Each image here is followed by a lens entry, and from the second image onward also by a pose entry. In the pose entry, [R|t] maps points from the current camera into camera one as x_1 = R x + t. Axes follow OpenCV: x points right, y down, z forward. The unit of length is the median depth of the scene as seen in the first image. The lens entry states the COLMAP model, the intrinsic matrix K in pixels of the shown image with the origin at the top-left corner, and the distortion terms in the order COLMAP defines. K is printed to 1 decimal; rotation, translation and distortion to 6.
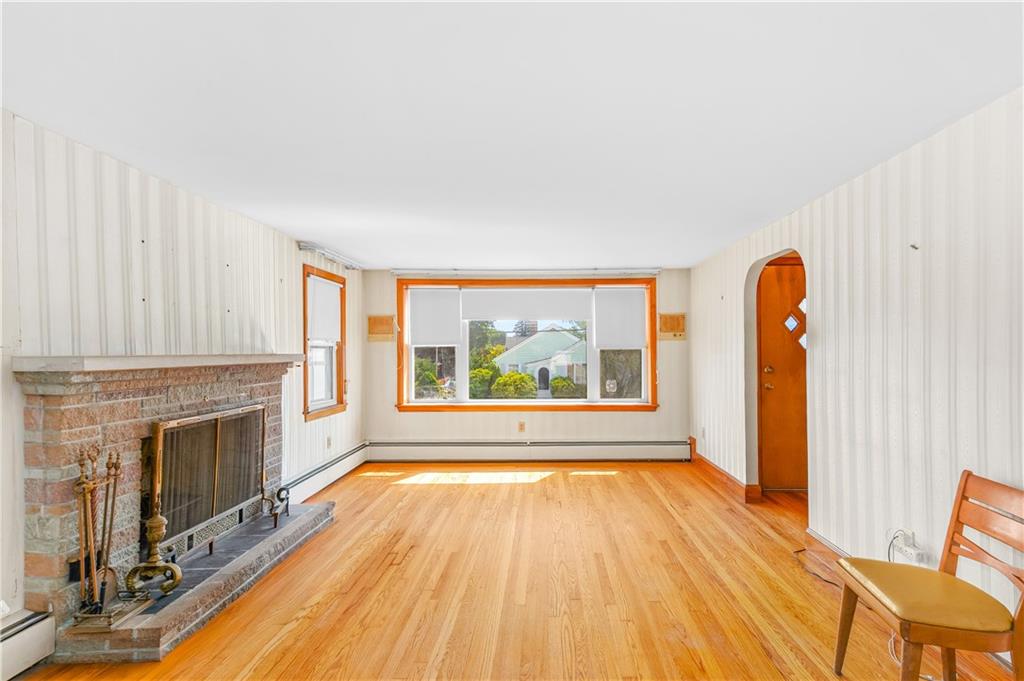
lens RADIAL K [[479.1, 0, 513.2], [0, 479.1, 350.7], [0, 0, 1]] dist [0.025004, -0.000020]
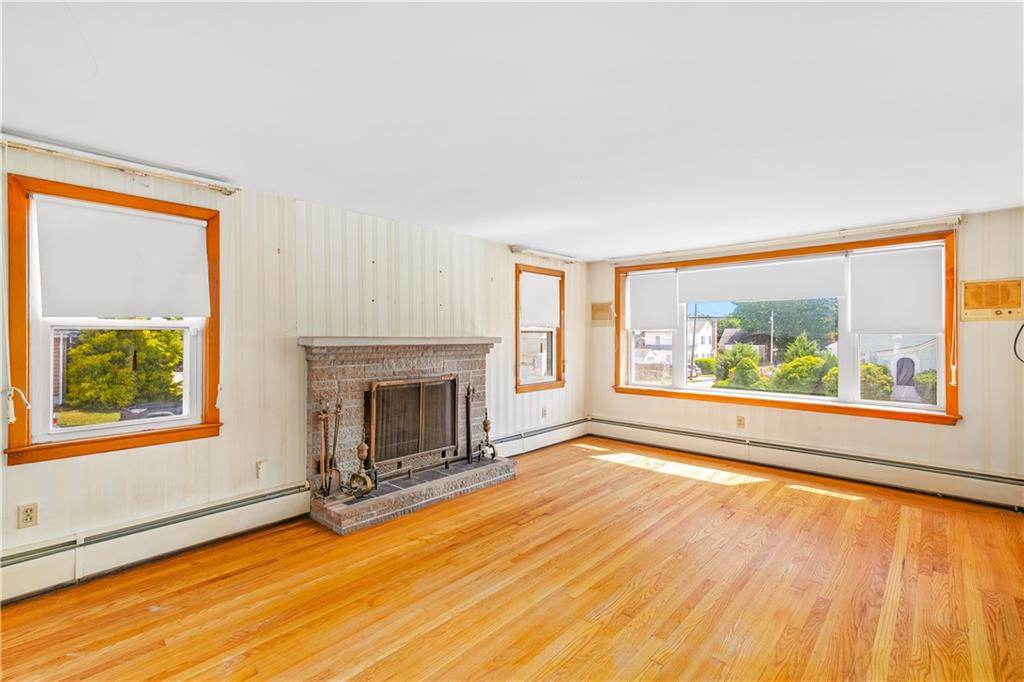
lens RADIAL K [[451.4, 0, 553.6], [0, 451.4, 338.7], [0, 0, 1]] dist [0.022373, 0.000363]
pose [[0.763013, 0.008354, -0.646329, 0.358681], [-0.003858, 0.999958, 0.008371, 0.000152], [0.646371, -0.003893, 0.763013, 0.175298]]
